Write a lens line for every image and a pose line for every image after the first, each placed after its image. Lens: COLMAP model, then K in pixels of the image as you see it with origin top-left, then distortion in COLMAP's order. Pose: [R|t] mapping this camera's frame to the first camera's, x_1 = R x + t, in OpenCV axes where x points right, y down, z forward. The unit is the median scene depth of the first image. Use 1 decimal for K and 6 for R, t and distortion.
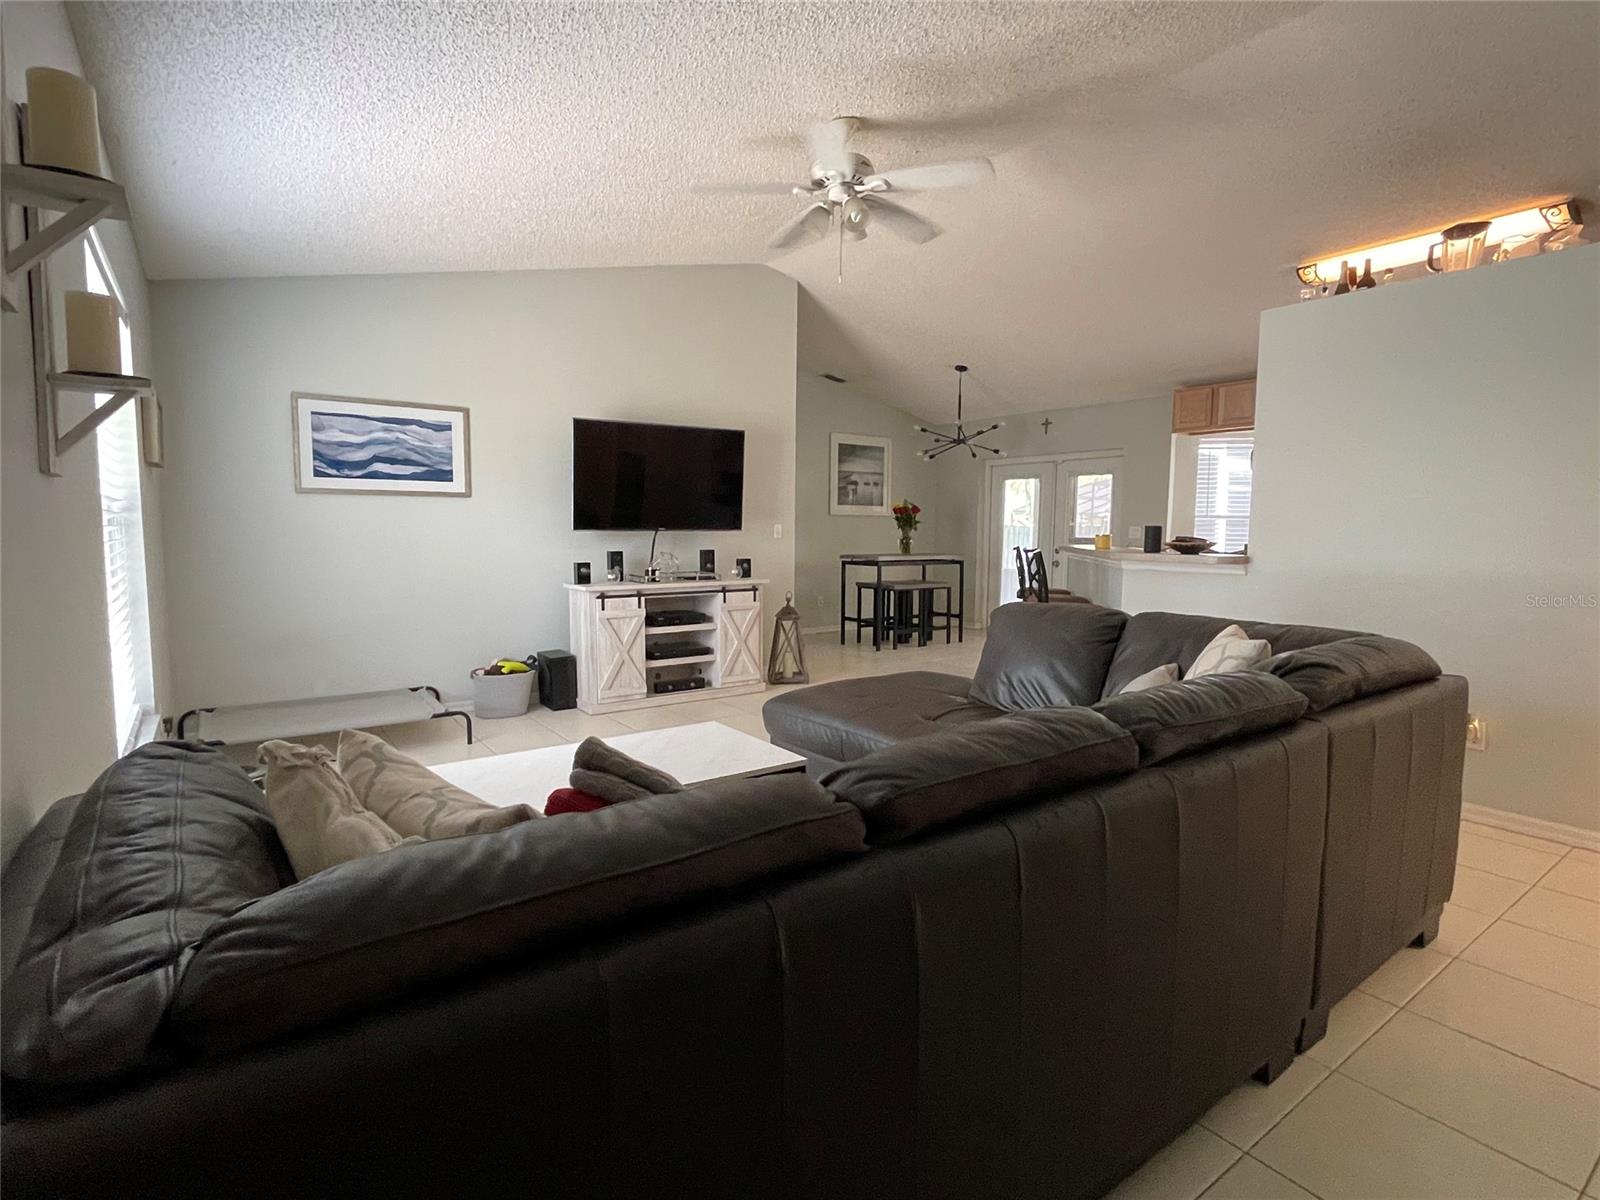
lens RADIAL K [[804.3, 0, 792.8], [0, 804.3, 601.5], [0, 0, 1]] dist [-0.004541, 0.000719]
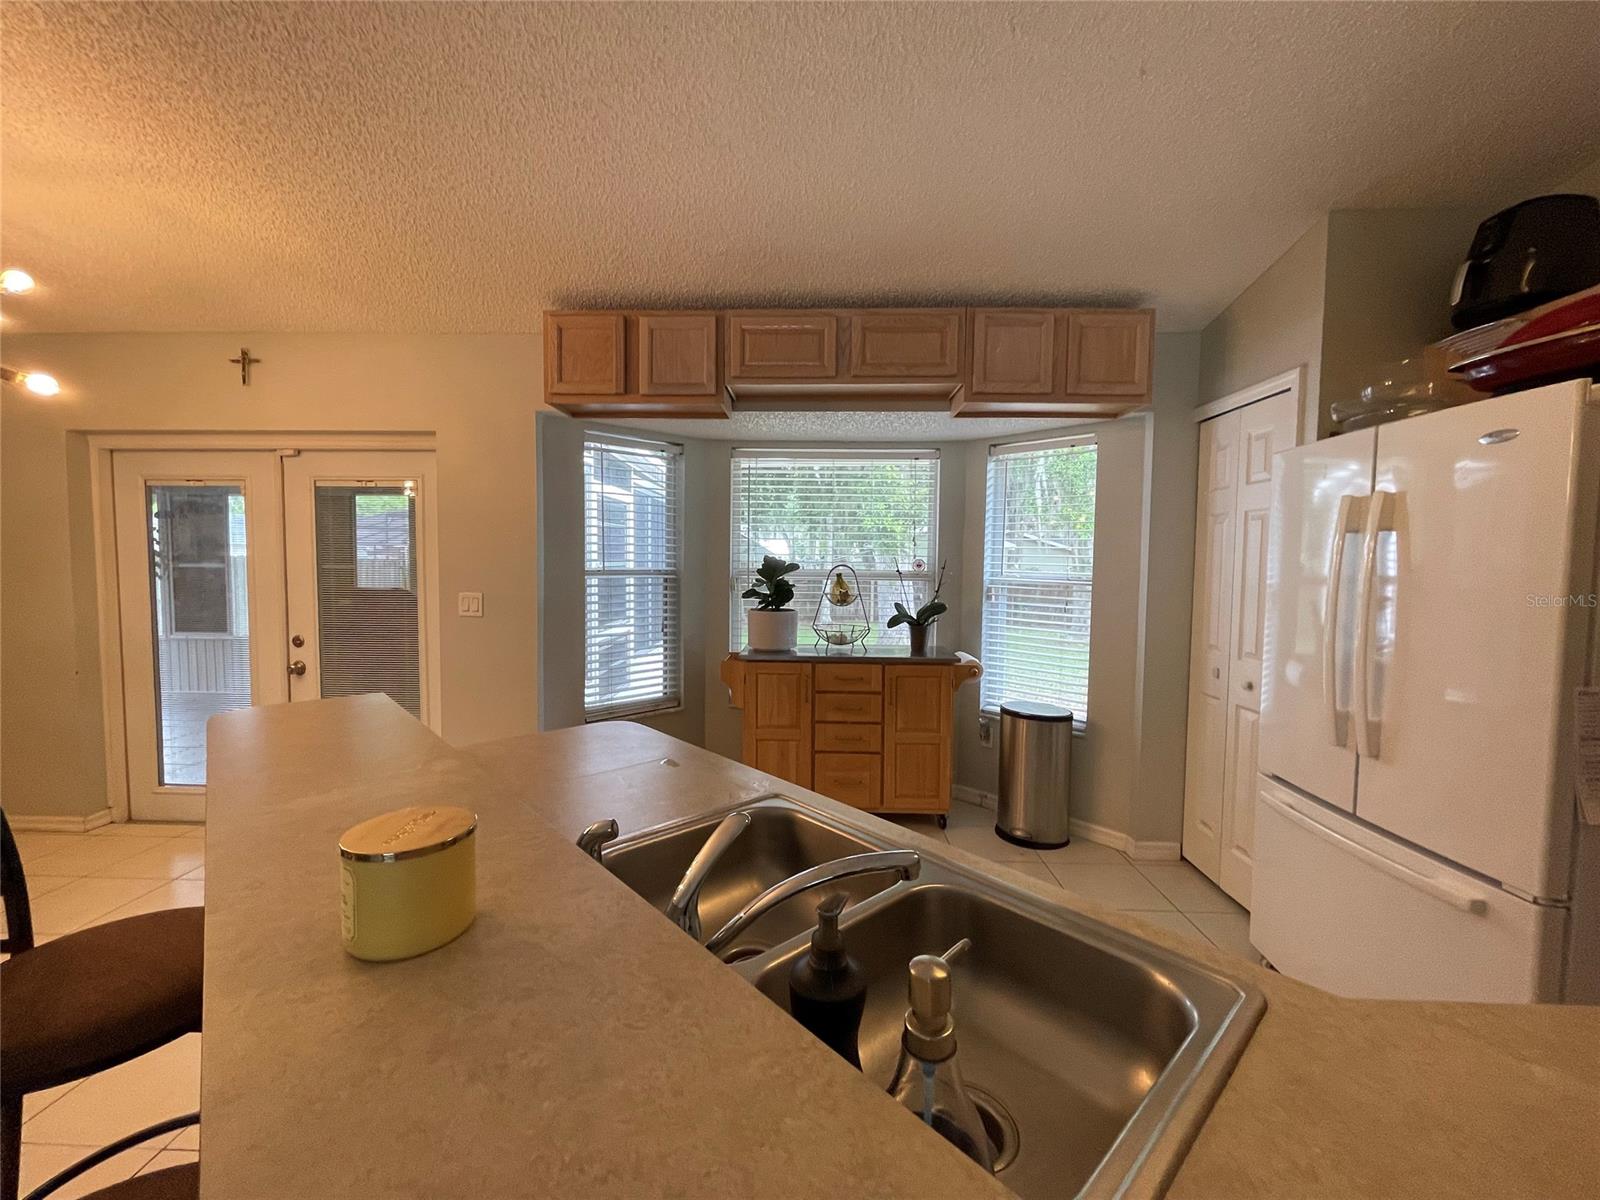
lens RADIAL K [[646.2, 0, 796.1], [0, 646.2, 599.3], [0, 0, 1]] dist [-0.002098, -0.000136]
pose [[0.609406, -0.050303, 0.791261, 0.344734], [0.068538, 0.997592, 0.010634, -0.118089], [-0.789890, 0.047751, 0.611386, 0.885469]]
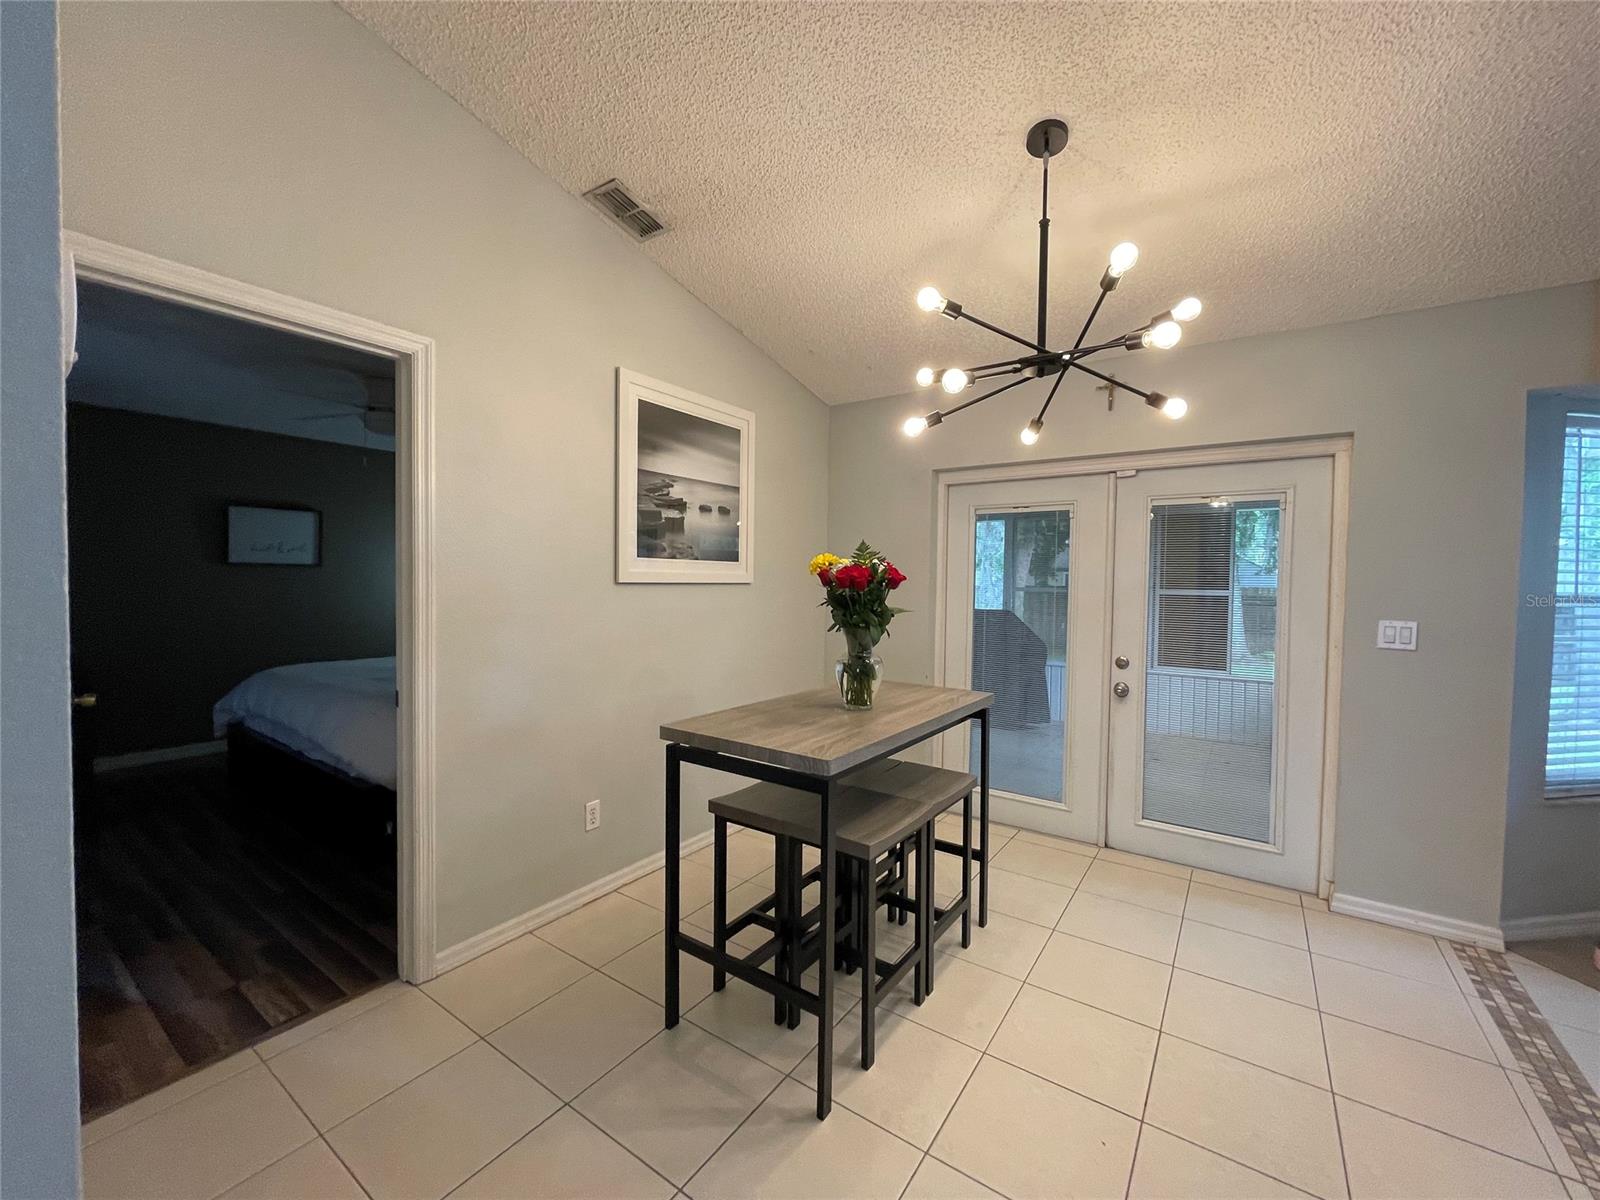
lens RADIAL K [[646.2, 0, 796.5], [0, 646.2, 597.2], [0, 0, 1]] dist [-0.002098, -0.000136]
pose [[0.943858, -0.003603, 0.330330, 0.042938], [0.023938, 0.998058, -0.057512, -0.138527], [-0.329482, 0.062190, 0.942112, 1.166929]]
